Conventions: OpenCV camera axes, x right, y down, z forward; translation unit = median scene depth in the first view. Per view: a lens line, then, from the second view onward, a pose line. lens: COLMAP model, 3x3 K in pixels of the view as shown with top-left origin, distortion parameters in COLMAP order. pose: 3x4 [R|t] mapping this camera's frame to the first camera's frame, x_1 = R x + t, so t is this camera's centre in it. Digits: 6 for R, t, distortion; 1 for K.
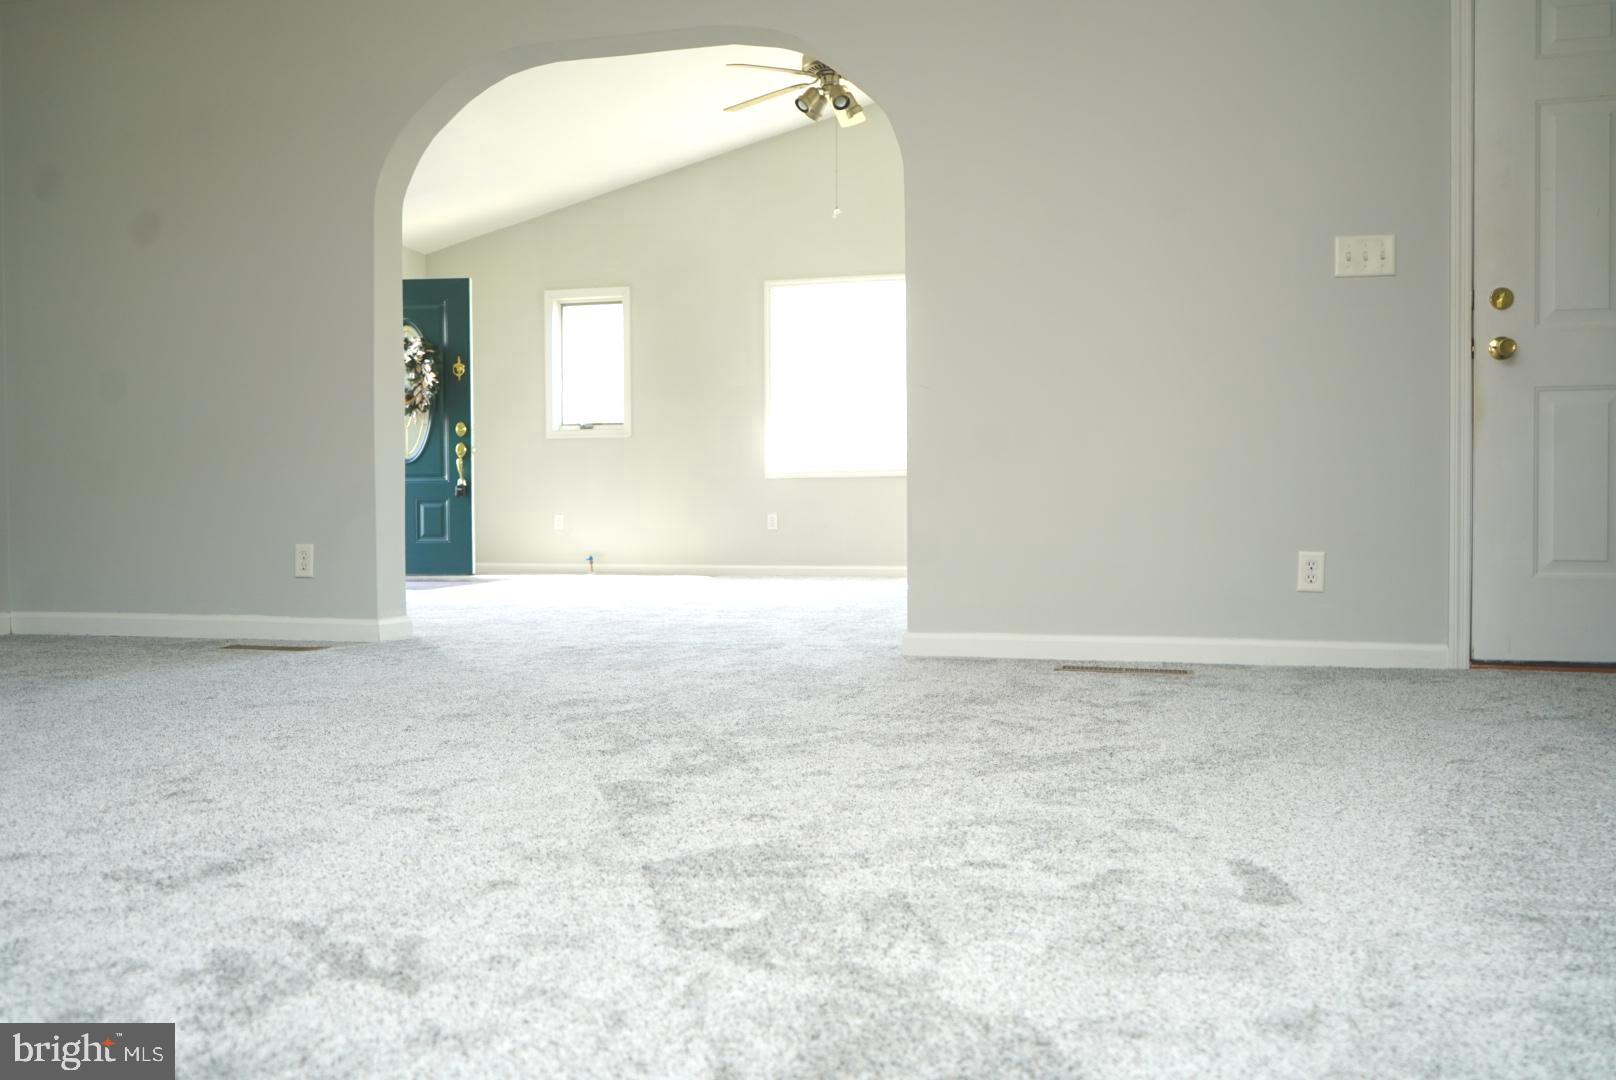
lens RADIAL K [[1301.2, 0, 808.5], [0, 1301.2, 540.7], [0, 0, 1]] dist [-0.009470, -0.013217]
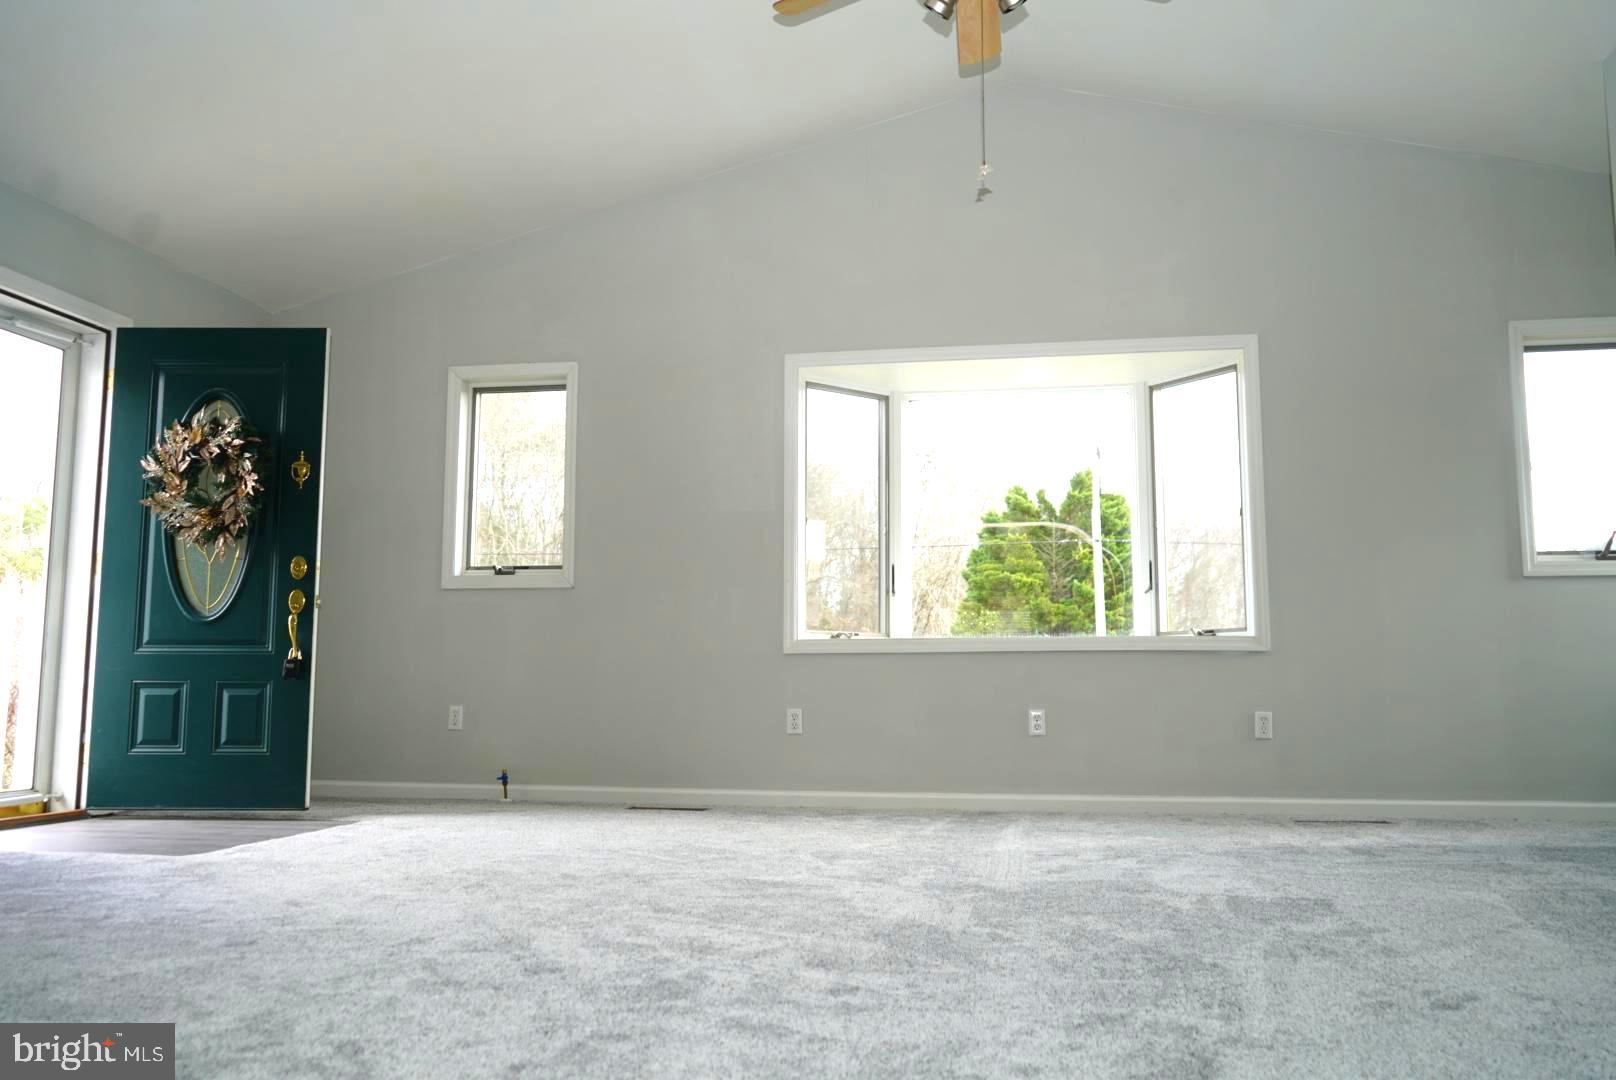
lens RADIAL K [[1301.2, 0, 809.7], [0, 1301.2, 536.7], [0, 0, 1]] dist [-0.009470, -0.013217]
pose [[0.997271, 0.018435, 0.071495, -0.071643], [-0.009010, 0.991476, -0.129975, -0.022947], [-0.073282, 0.128976, 0.988936, 0.376689]]
